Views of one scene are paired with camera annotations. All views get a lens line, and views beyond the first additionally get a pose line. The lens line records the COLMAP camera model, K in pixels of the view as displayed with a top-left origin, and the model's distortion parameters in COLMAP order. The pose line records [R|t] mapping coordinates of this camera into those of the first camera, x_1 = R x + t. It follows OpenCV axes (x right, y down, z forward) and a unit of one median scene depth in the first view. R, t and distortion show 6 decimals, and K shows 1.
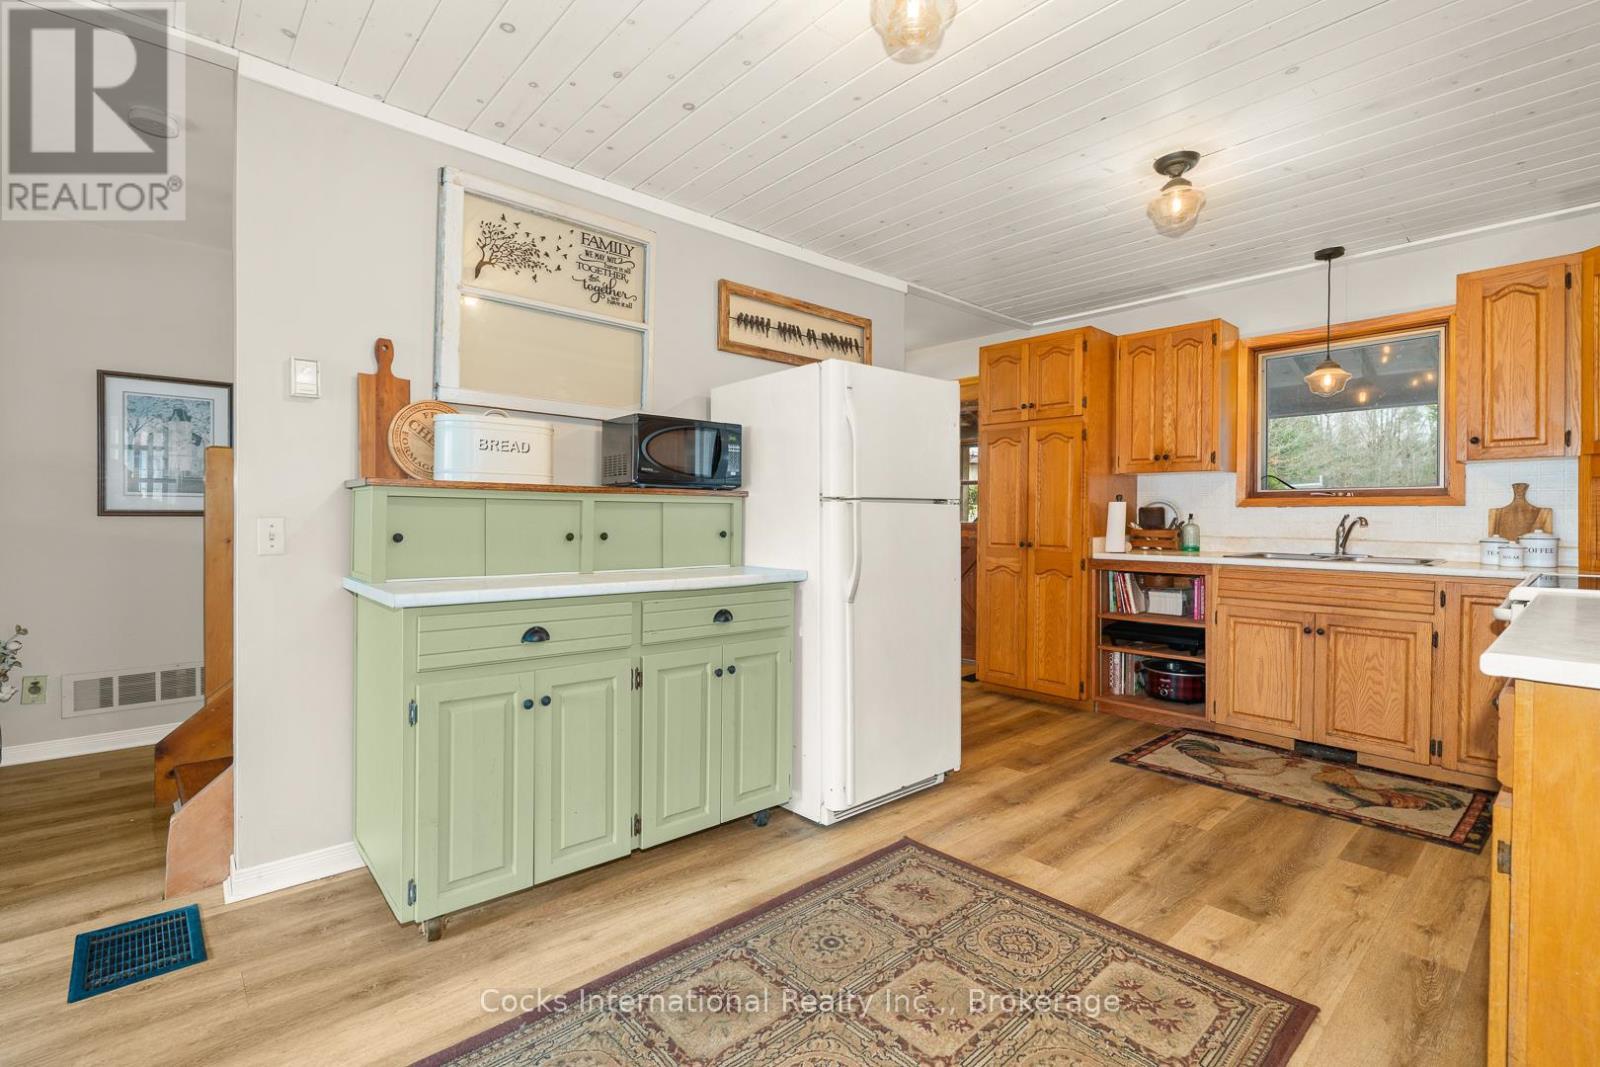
lens RADIAL K [[729.4, 0, 797.0], [0, 729.4, 527.5], [0, 0, 1]] dist [-0.000130, -0.000080]
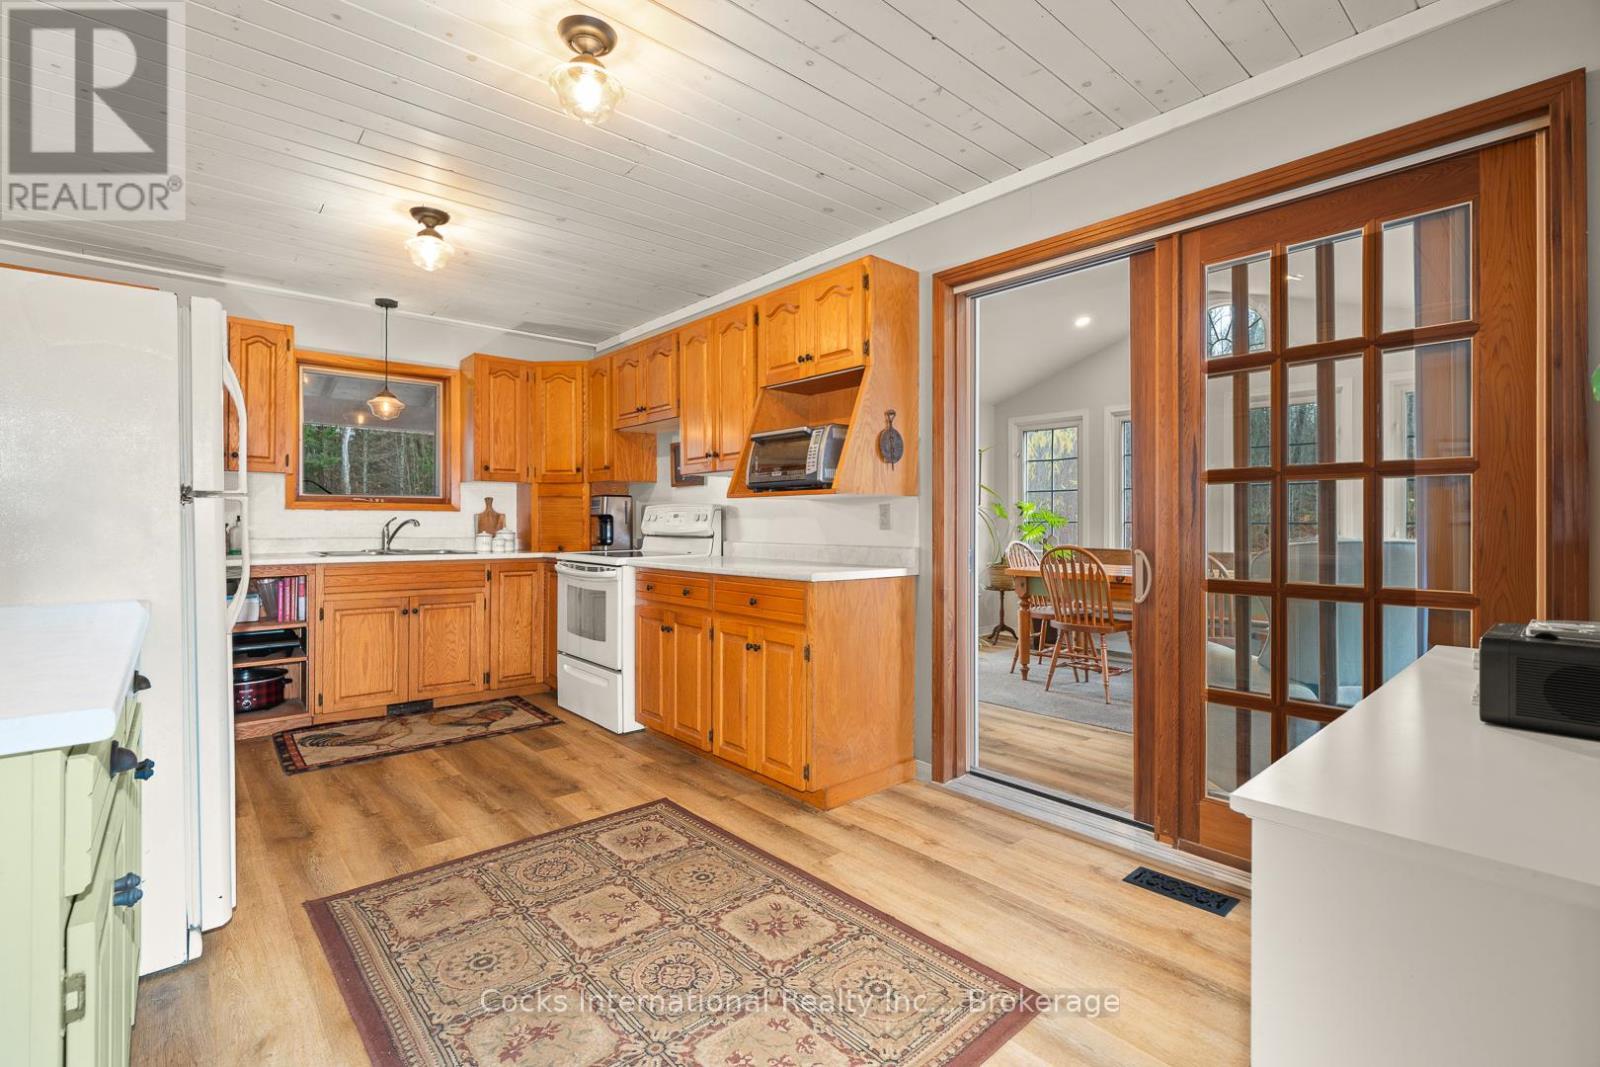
lens RADIAL K [[729.4, 0, 797.0], [0, 729.4, 527.5], [0, 0, 1]] dist [-0.000130, -0.000080]
pose [[0.011055, -0.009265, 0.999896, -0.704379], [0.012111, 0.999885, 0.009131, -0.005150], [-0.999866, 0.012009, 0.011166, 0.443985]]
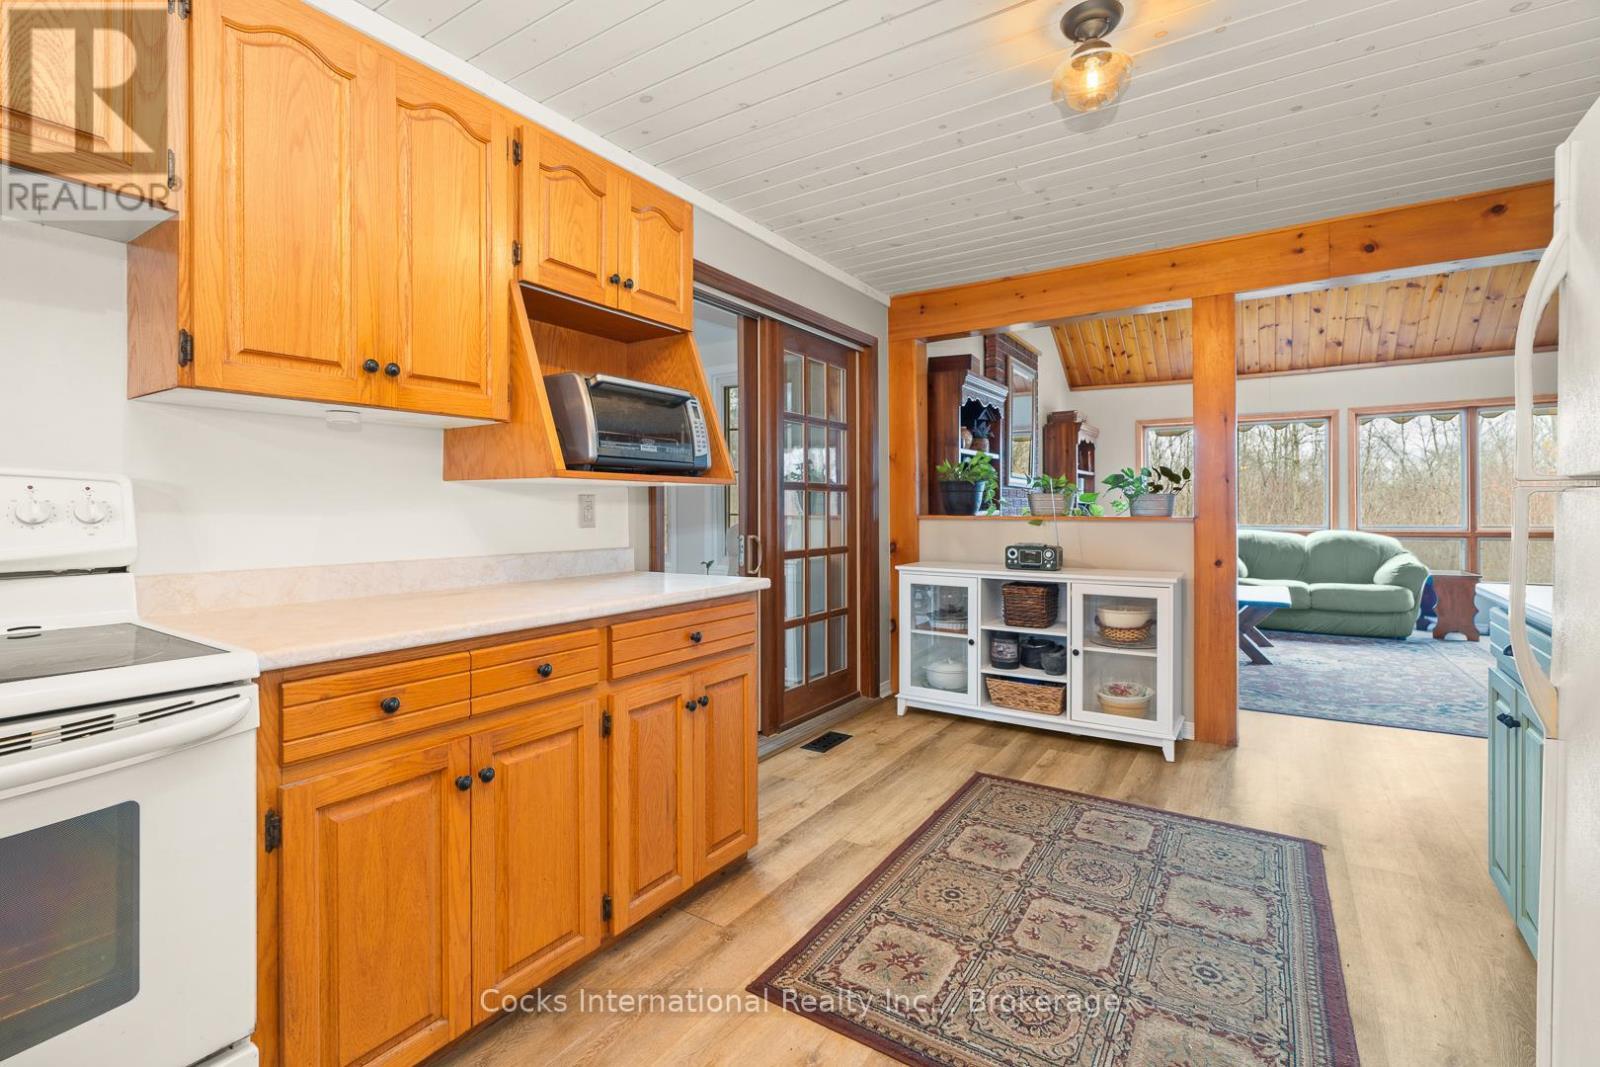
lens RADIAL K [[723.8, 0, 808.6], [0, 723.8, 509.6], [0, 0, 1]] dist [-0.000271, -0.000072]
pose [[-0.963132, -0.003750, -0.269003, 0.618410], [-0.007050, 0.999911, 0.011300, -0.026019], [0.268937, 0.012779, -0.963073, 1.365275]]
